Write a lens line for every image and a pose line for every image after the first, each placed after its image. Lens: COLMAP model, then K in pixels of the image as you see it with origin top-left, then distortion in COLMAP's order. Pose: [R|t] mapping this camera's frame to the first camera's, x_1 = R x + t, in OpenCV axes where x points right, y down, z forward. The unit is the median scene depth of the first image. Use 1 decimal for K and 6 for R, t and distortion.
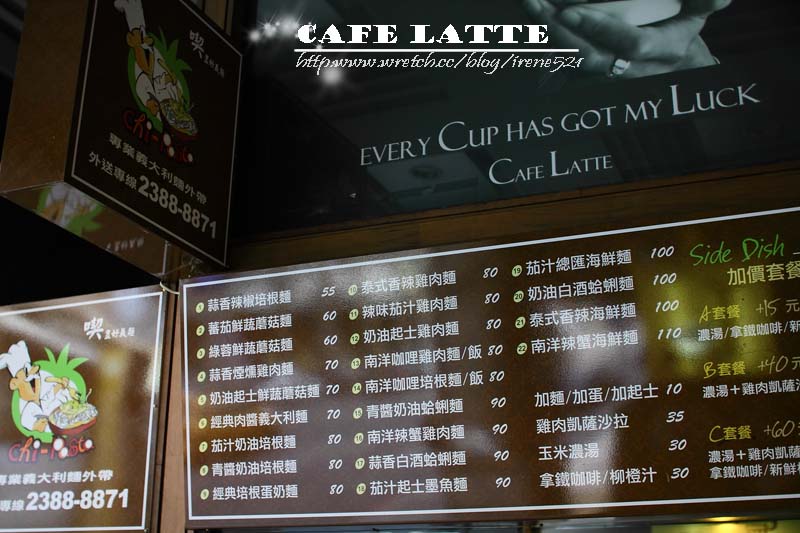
lens RADIAL K [[1106.2, 0, 397.9], [0, 1106.2, 266.2], [0, 0, 1]] dist [-0.125718, 0.000000]
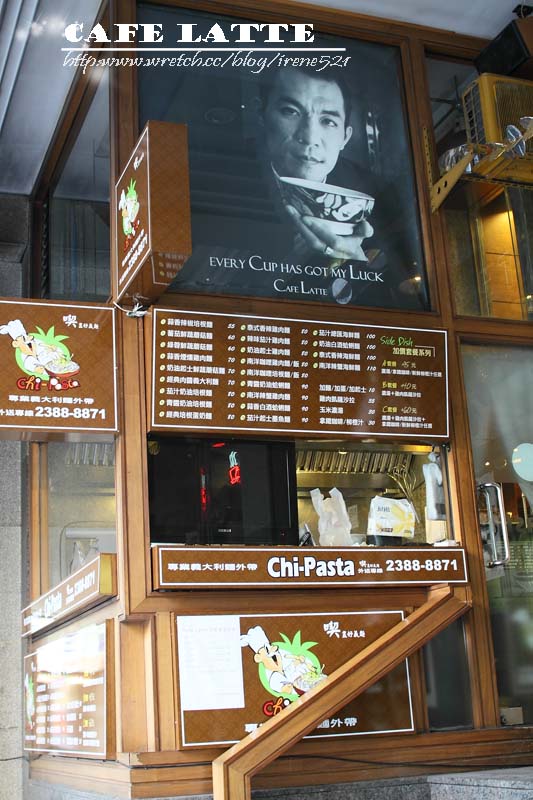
lens RADIAL K [[1106.2, 0, 258.9], [0, 1106.2, 406.8], [0, 0, 1]] dist [-0.125718, 0.000000]
pose [[0.722758, 0.131896, 0.678399, -1.470304], [-0.158670, 0.987067, -0.022863, 0.219953], [-0.672640, -0.091117, 0.734338, -0.626345]]
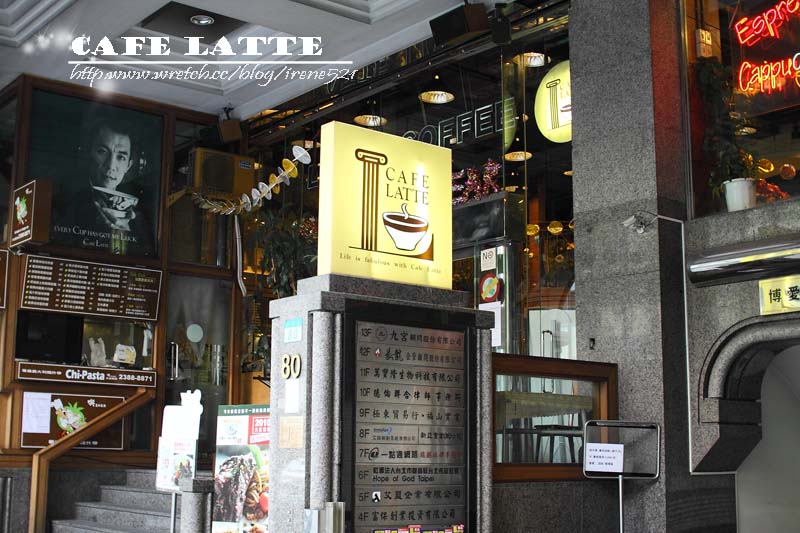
lens RADIAL K [[1106.2, 0, 401.2], [0, 1106.2, 271.8], [0, 0, 1]] dist [-0.125718, 0.000000]
pose [[0.464889, 0.133567, 0.875236, -3.516631], [-0.286957, 0.957923, 0.006234, -0.397479], [-0.837576, -0.254053, 0.483656, -2.516710]]
